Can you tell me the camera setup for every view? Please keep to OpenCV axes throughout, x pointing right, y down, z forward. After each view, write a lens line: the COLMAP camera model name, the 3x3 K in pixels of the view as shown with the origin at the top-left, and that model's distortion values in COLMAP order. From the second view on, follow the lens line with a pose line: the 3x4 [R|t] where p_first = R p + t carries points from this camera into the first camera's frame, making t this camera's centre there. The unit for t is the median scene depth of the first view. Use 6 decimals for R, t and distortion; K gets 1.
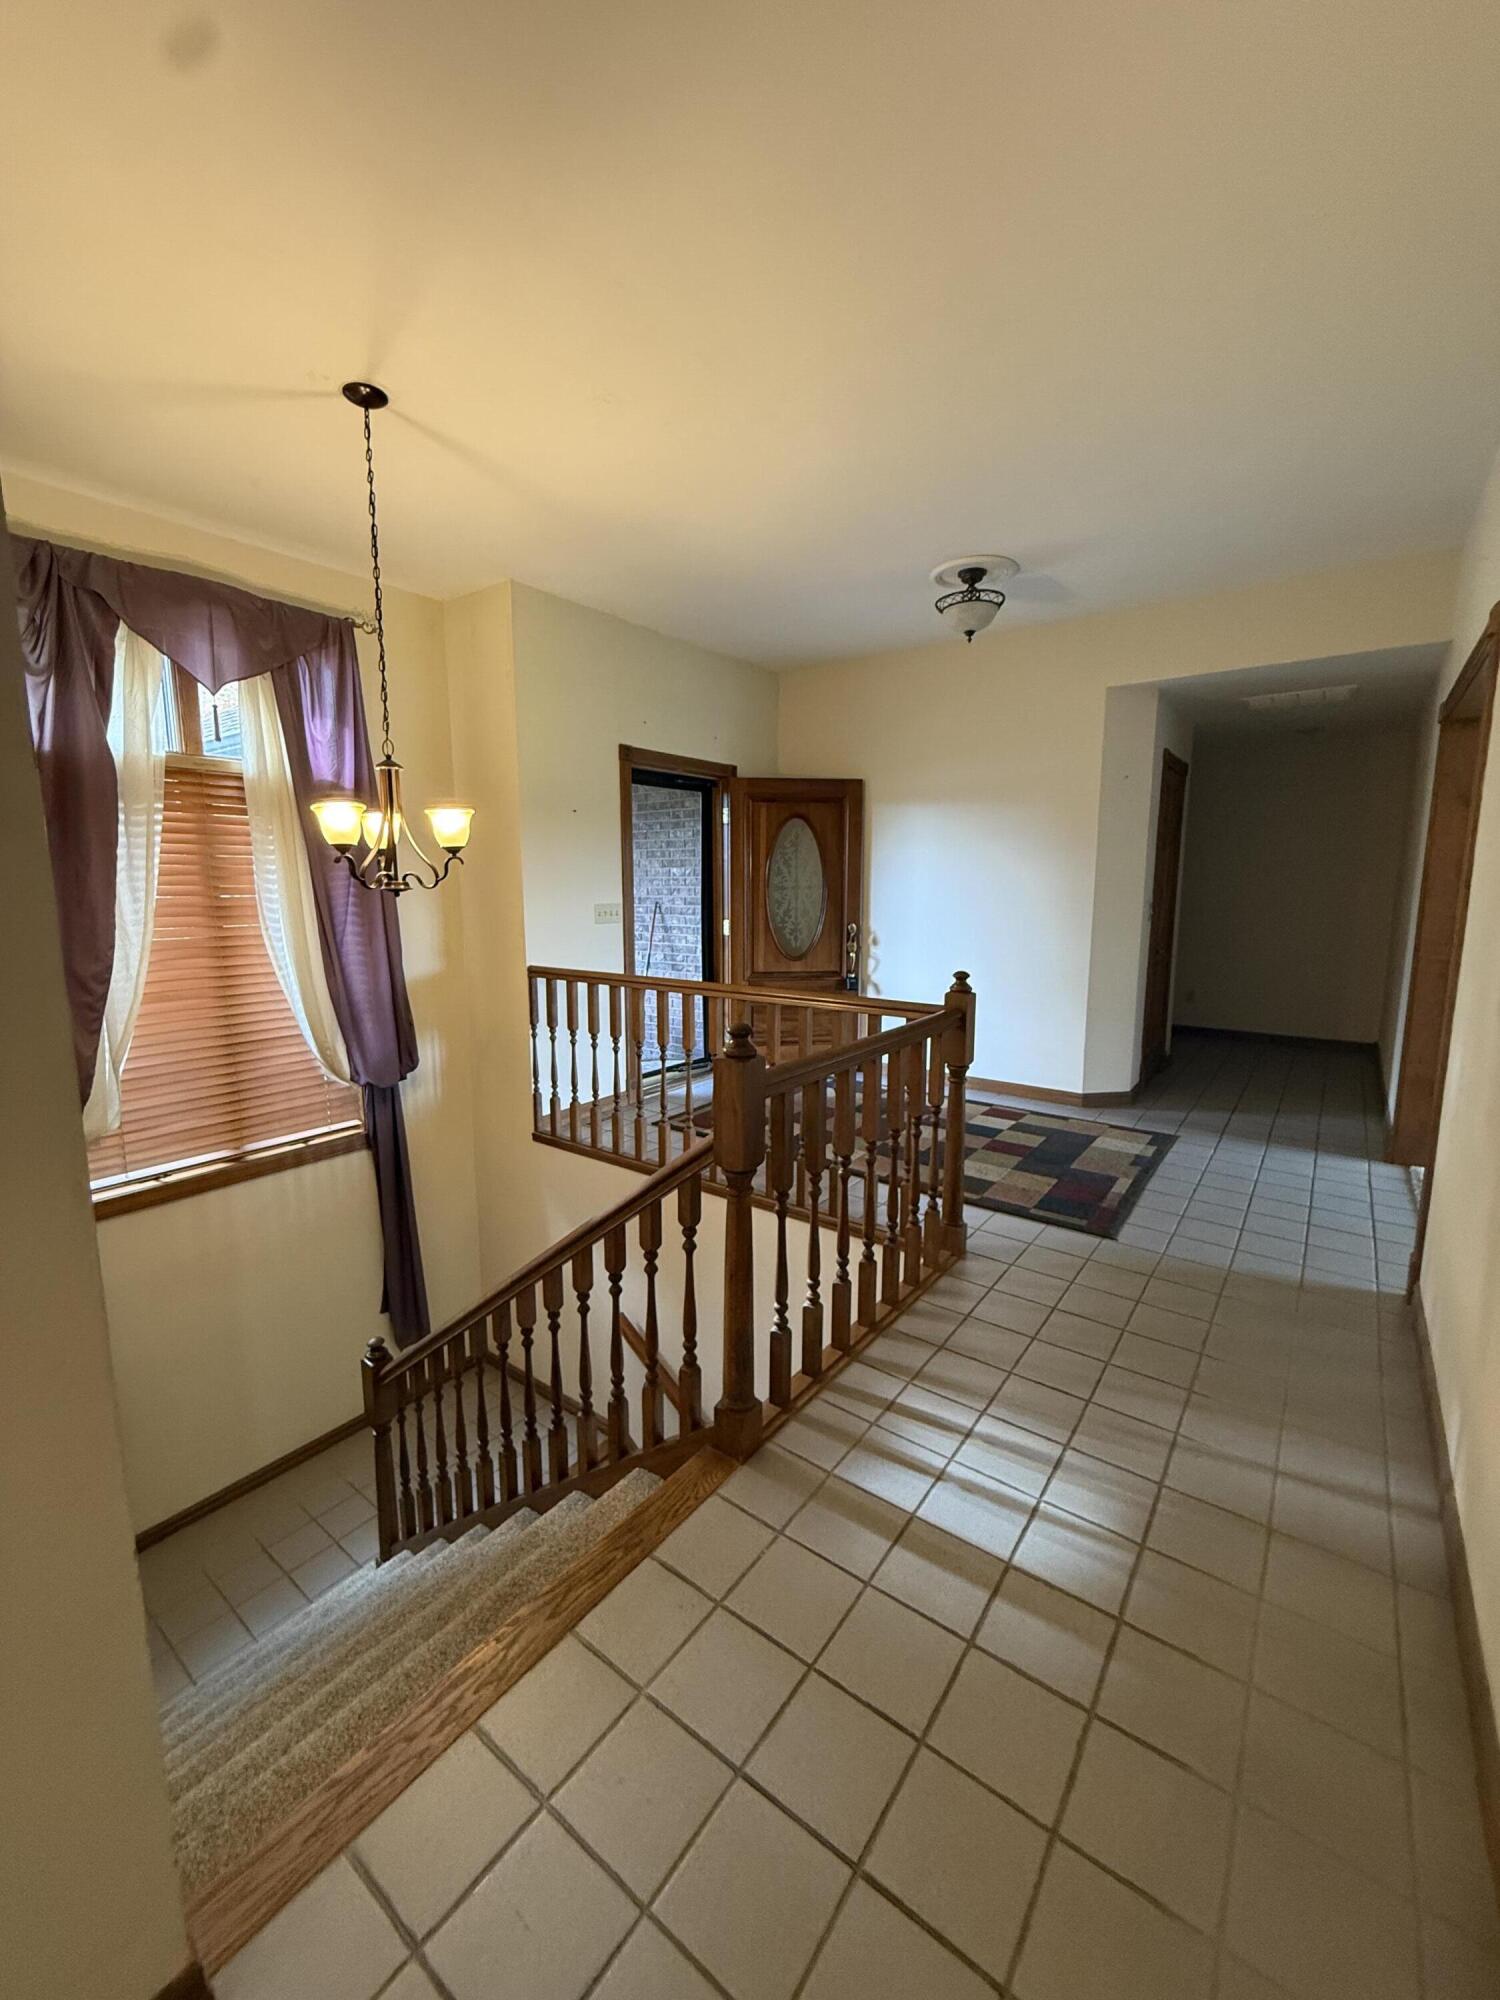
lens RADIAL K [[800.7, 0, 750.0], [0, 800.7, 1000.0], [0, 0, 1]] dist [0.001676, -0.000109]
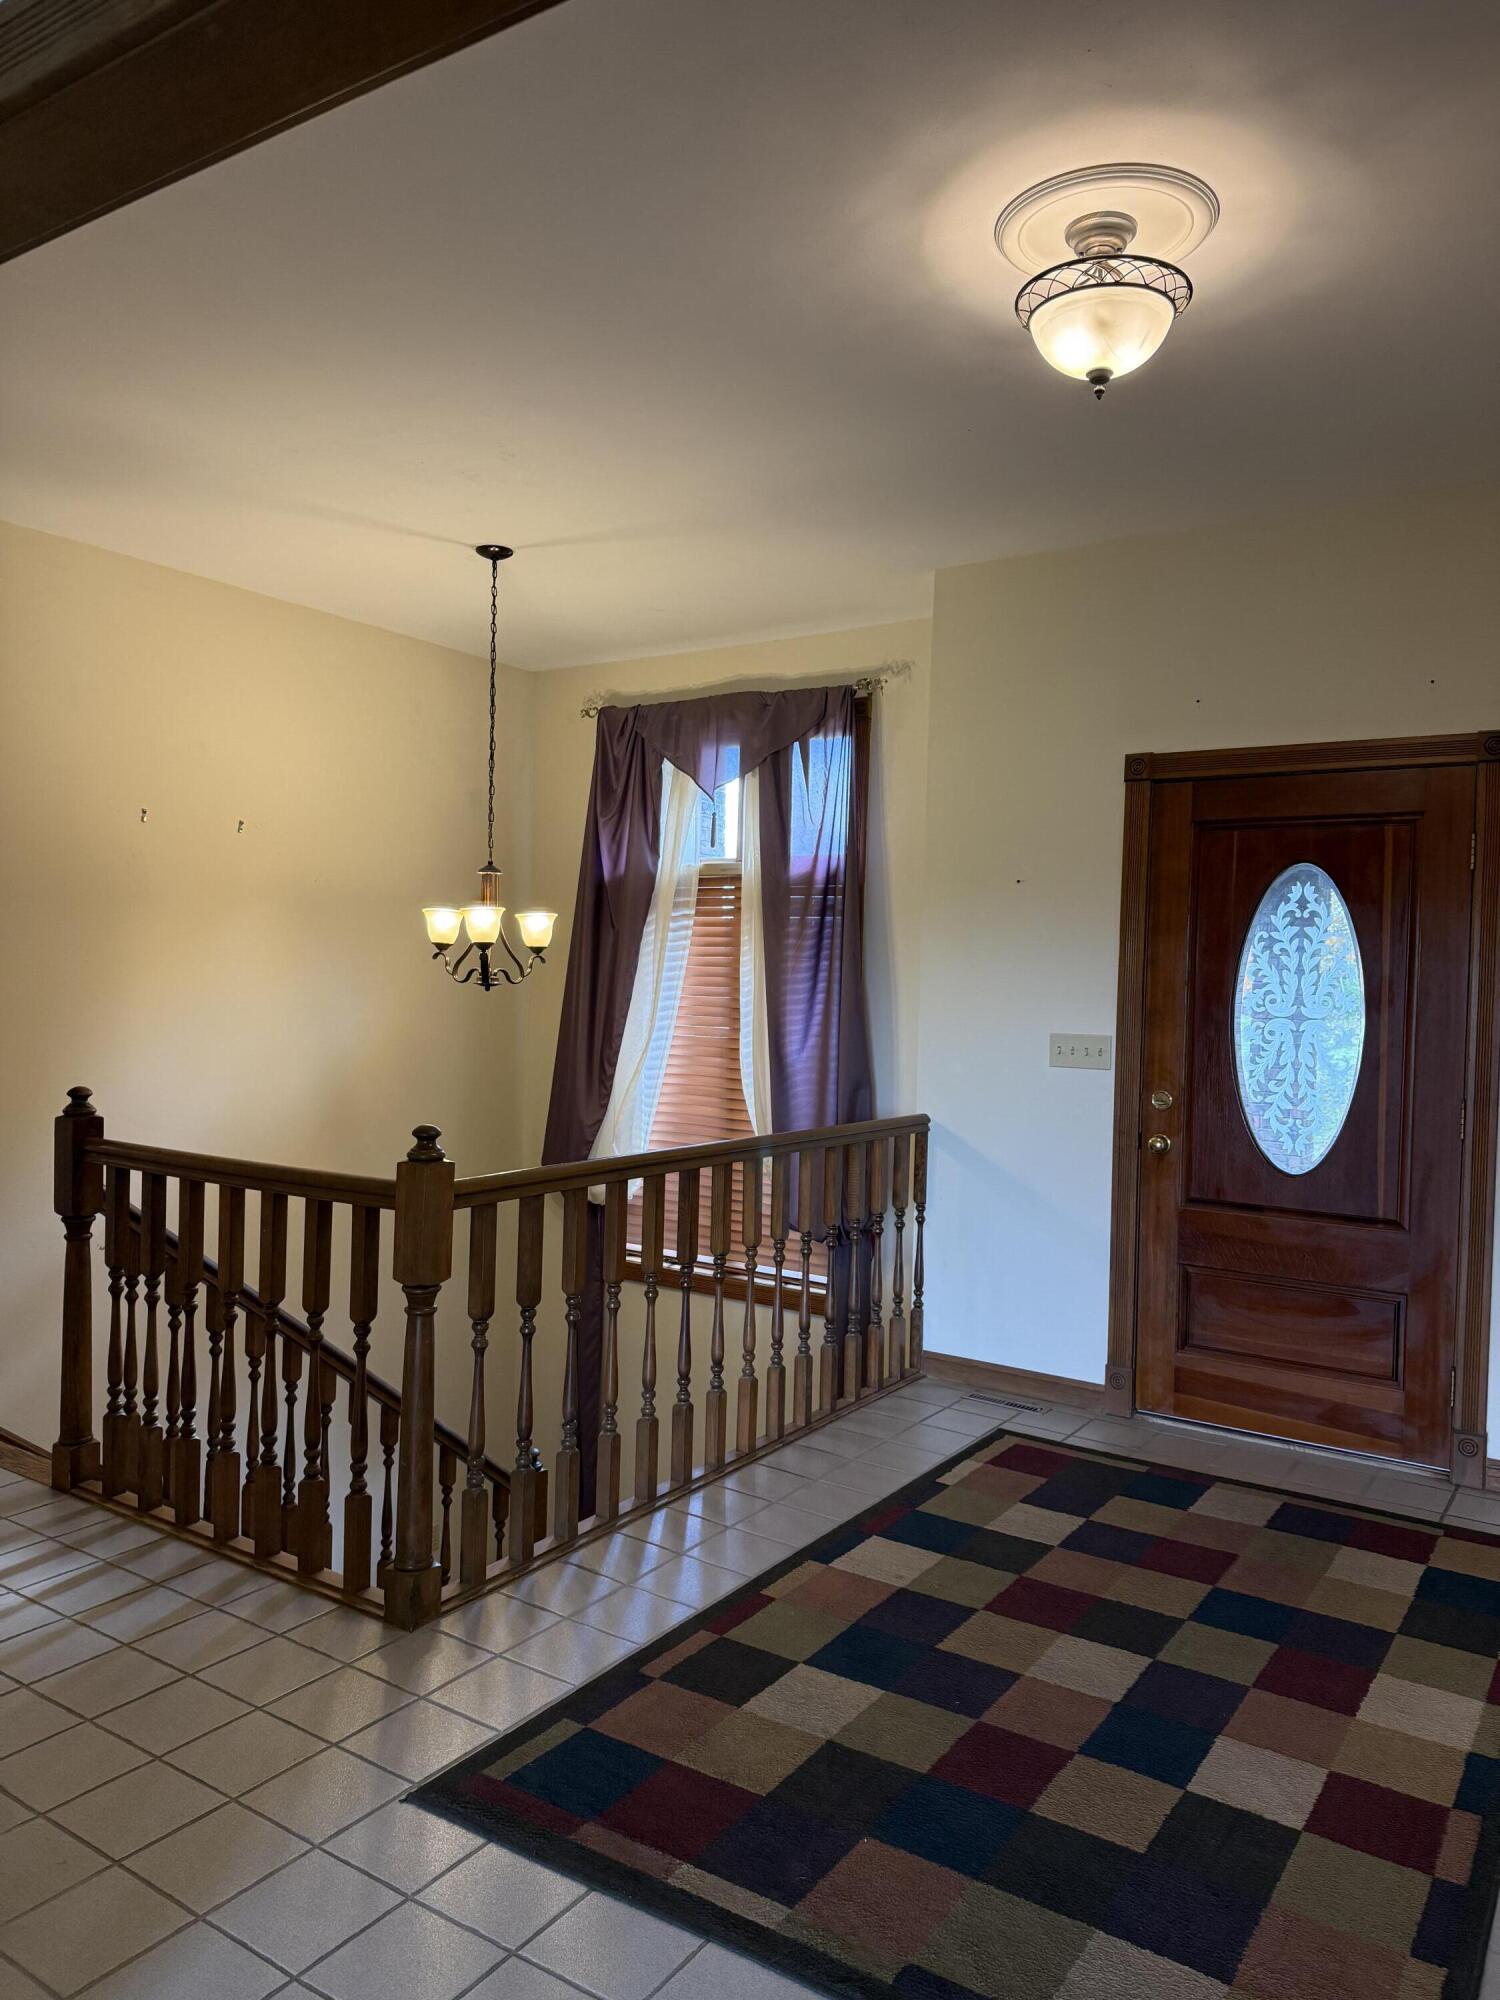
lens RADIAL K [[1394.8, 0, 756.6], [0, 1394.8, 1035.3], [0, 0, 1]] dist [0.137588, -0.195969]
pose [[0.054132, 0.041817, -0.997658, 1.160458], [-0.179778, 0.983204, 0.031456, -0.156689], [0.982217, 0.177654, 0.060741, 1.016266]]
